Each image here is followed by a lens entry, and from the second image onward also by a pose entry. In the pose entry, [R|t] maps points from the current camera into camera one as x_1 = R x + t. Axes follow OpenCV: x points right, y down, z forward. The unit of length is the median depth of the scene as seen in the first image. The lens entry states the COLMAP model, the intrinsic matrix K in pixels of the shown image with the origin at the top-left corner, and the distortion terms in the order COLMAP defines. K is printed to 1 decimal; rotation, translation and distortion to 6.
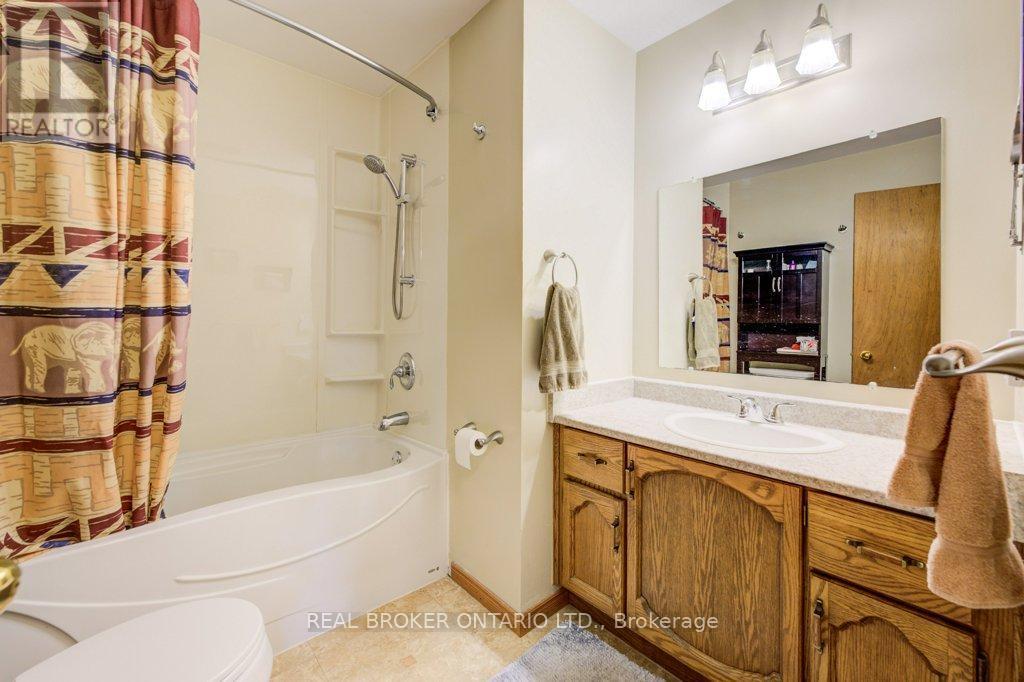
lens RADIAL K [[416.6, 0, 513.2], [0, 416.6, 309.5], [0, 0, 1]] dist [0.000245, 0.000793]
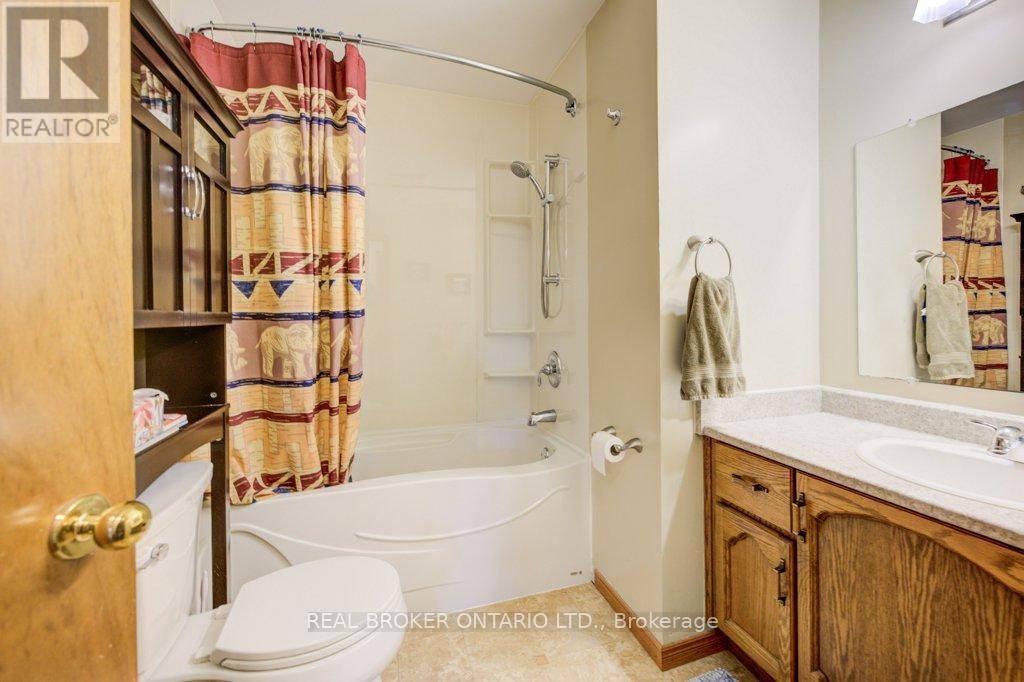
lens RADIAL K [[416.6, 0, 513.2], [0, 416.6, 309.5], [0, 0, 1]] dist [0.000245, 0.000793]
pose [[0.918841, -0.022603, -0.393981, 0.102711], [0.024289, 0.999705, -0.000708, 0.002584], [0.393881, -0.008918, 0.919118, 0.063773]]
